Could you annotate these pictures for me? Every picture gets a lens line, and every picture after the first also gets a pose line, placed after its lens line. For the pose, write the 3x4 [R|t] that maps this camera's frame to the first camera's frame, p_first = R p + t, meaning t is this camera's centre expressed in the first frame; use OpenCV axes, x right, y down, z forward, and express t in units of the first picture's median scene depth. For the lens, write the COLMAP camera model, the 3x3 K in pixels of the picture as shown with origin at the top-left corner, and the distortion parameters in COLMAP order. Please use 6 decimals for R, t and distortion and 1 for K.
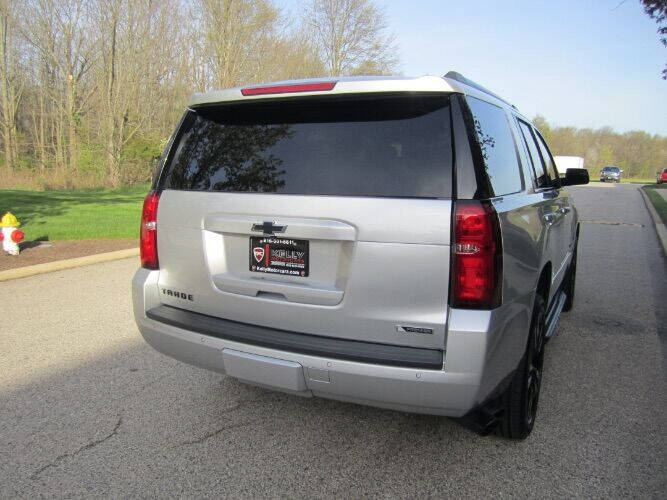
lens RADIAL K [[547.2, 0, 331.8], [0, 547.2, 252.6], [0, 0, 1]] dist [-0.055554, 0.004631]
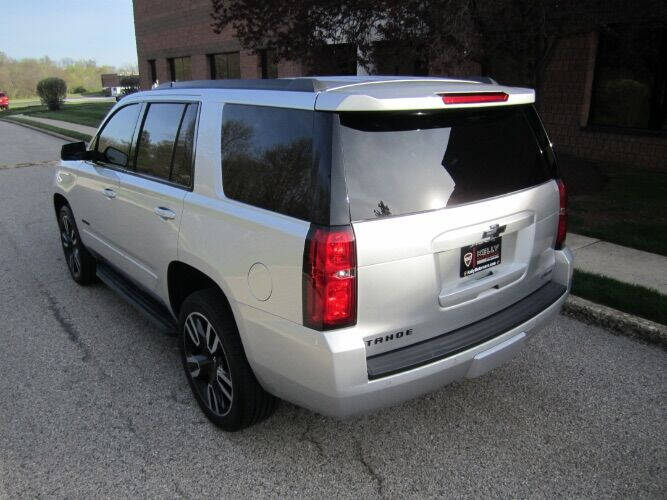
lens RADIAL K [[550.1, 0, 333.5], [0, 550.1, 250.0], [0, 0, 1]] dist [-0.050390, 0.003543]
pose [[0.379796, -0.281422, 0.881225, -1.051922], [0.145301, 0.958927, 0.243614, -0.280699], [-0.913588, 0.035520, 0.405087, 0.738340]]
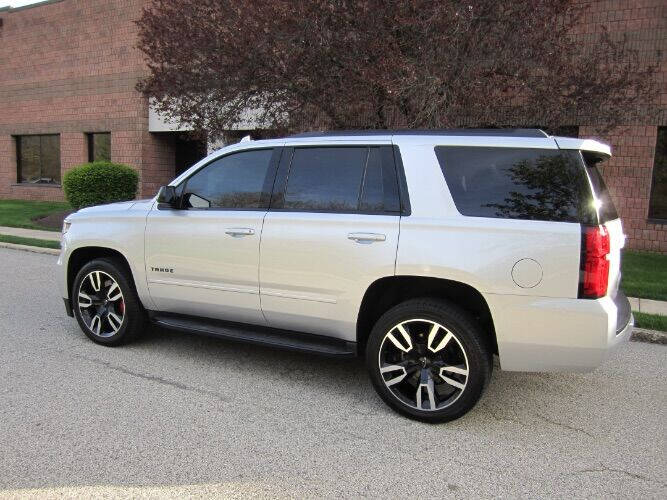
lens RADIAL K [[547.2, 0, 331.8], [0, 547.2, 252.6], [0, 0, 1]] dist [-0.055554, 0.004631]
pose [[-0.033611, -0.131200, 0.990786, -1.448992], [0.112362, 0.984565, 0.134188, -0.275512], [-0.993099, 0.115837, -0.018350, 1.637972]]
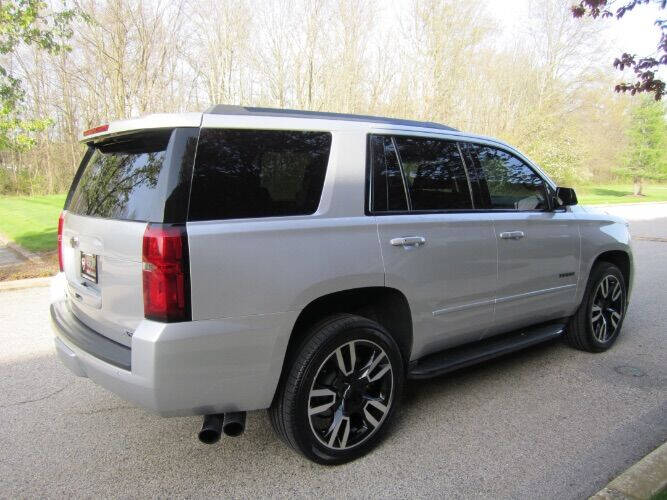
lens RADIAL K [[547.2, 0, 331.8], [0, 547.2, 252.6], [0, 0, 1]] dist [-0.055554, 0.004631]
pose [[0.919362, 0.041300, -0.391238, 0.788660], [-0.051158, 0.998581, -0.014804, -0.030278], [0.390072, 0.033625, 0.920170, 0.083645]]
